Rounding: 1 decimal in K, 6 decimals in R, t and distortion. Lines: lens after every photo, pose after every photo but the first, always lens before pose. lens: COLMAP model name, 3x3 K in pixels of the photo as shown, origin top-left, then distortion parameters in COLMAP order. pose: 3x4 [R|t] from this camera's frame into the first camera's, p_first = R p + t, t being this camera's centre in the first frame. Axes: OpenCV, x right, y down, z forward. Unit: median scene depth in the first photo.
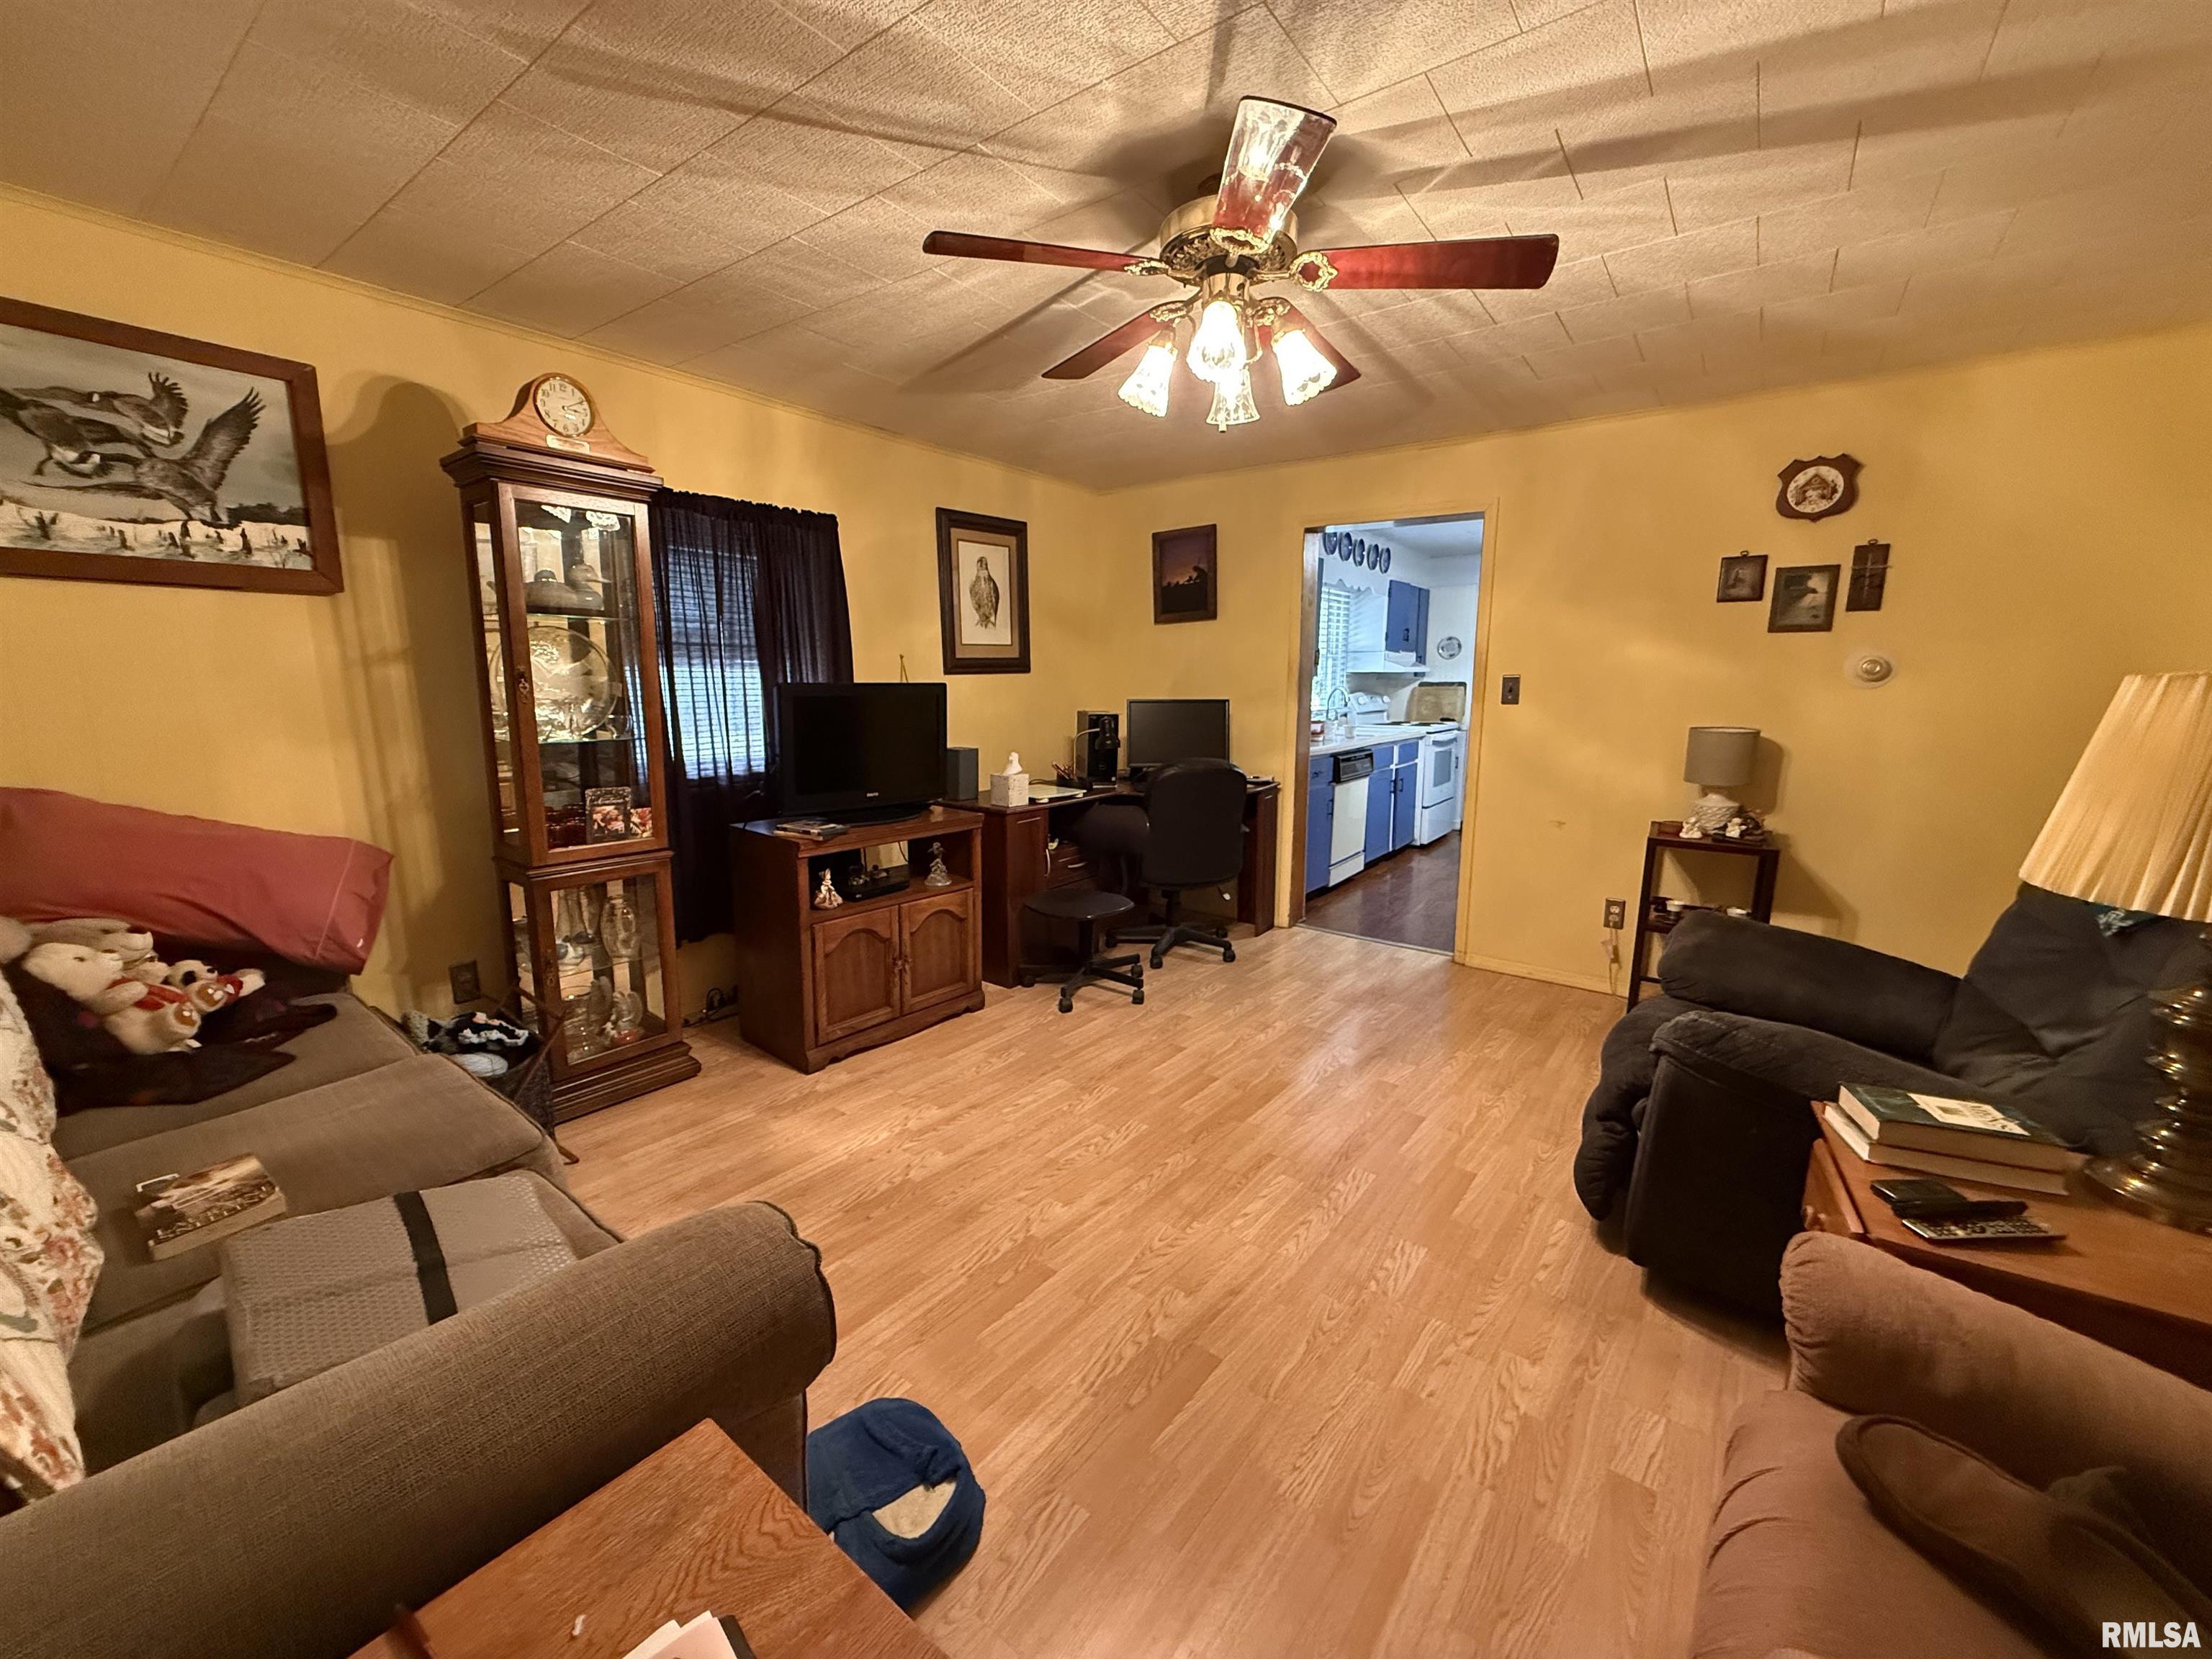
lens RADIAL K [[885.1, 0, 1091.9], [0, 885.1, 834.5], [0, 0, 1]] dist [0.003954, -0.000128]
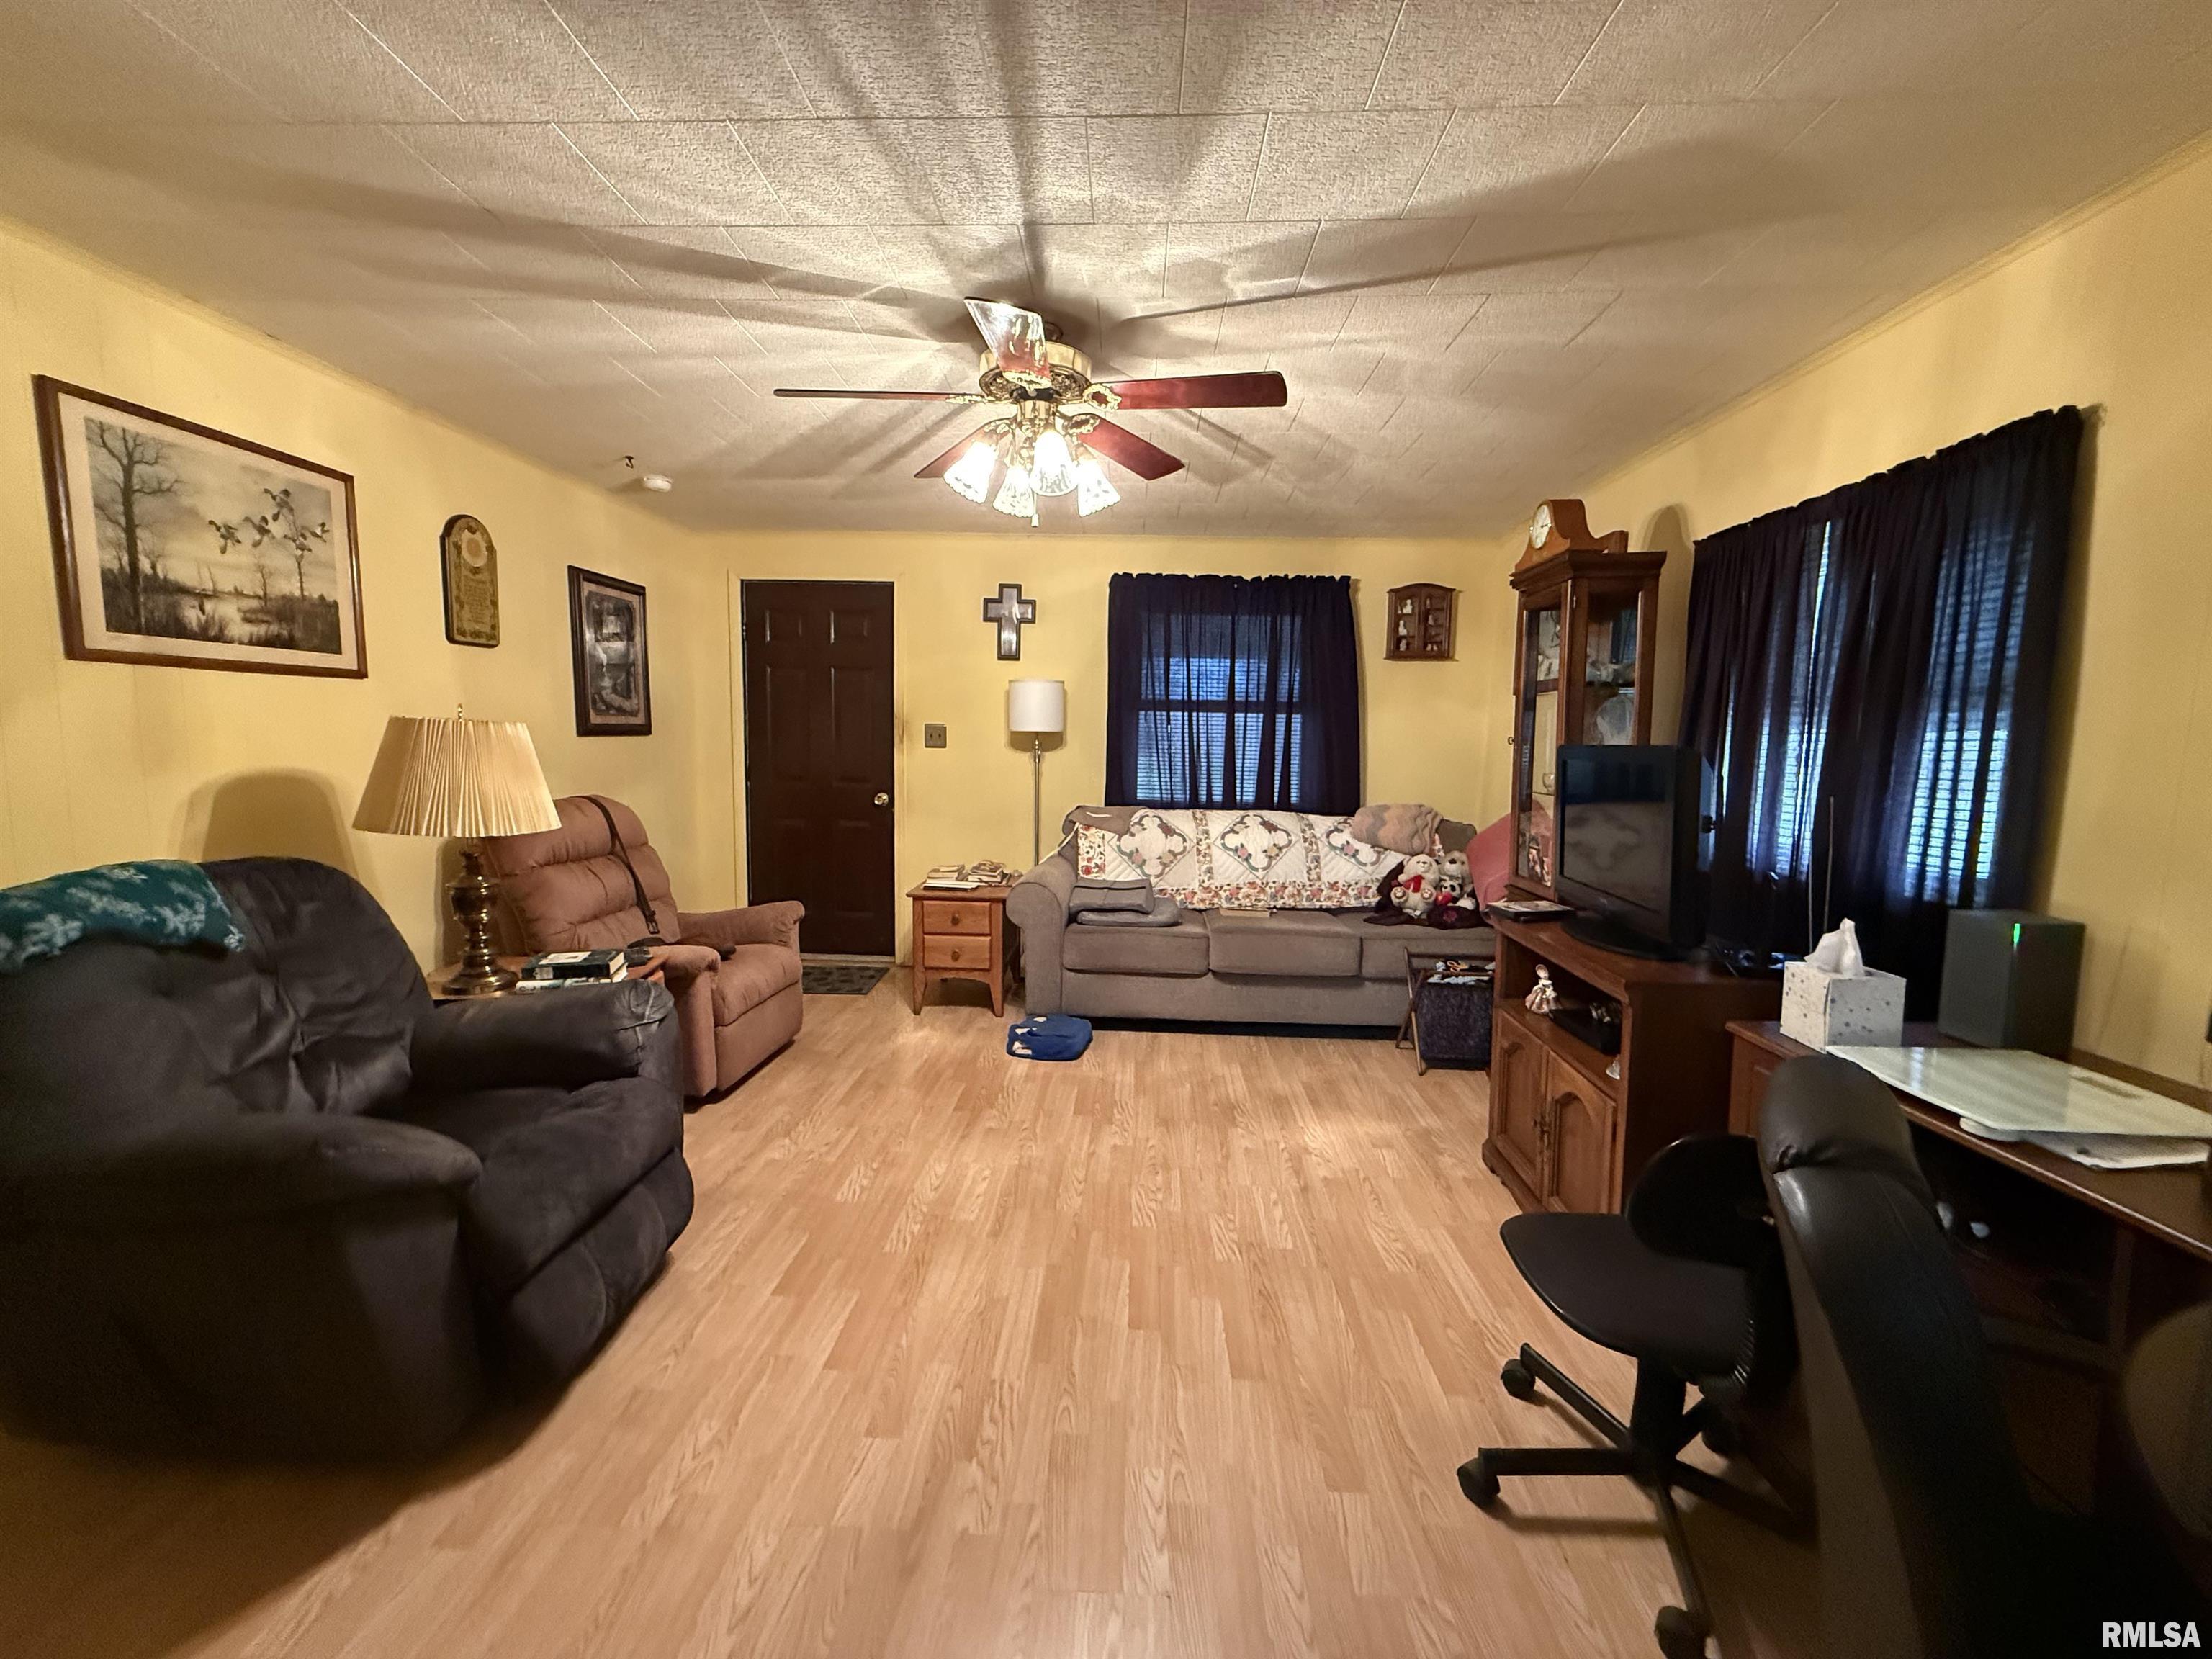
lens RADIAL K [[885.1, 0, 1099.2], [0, 885.1, 838.0], [0, 0, 1]] dist [0.003954, -0.000128]
pose [[-0.820909, 0.045964, -0.569207, 0.576405], [-0.112977, 0.963983, 0.240777, -0.257624], [0.559773, 0.261963, -0.786149, 1.560378]]
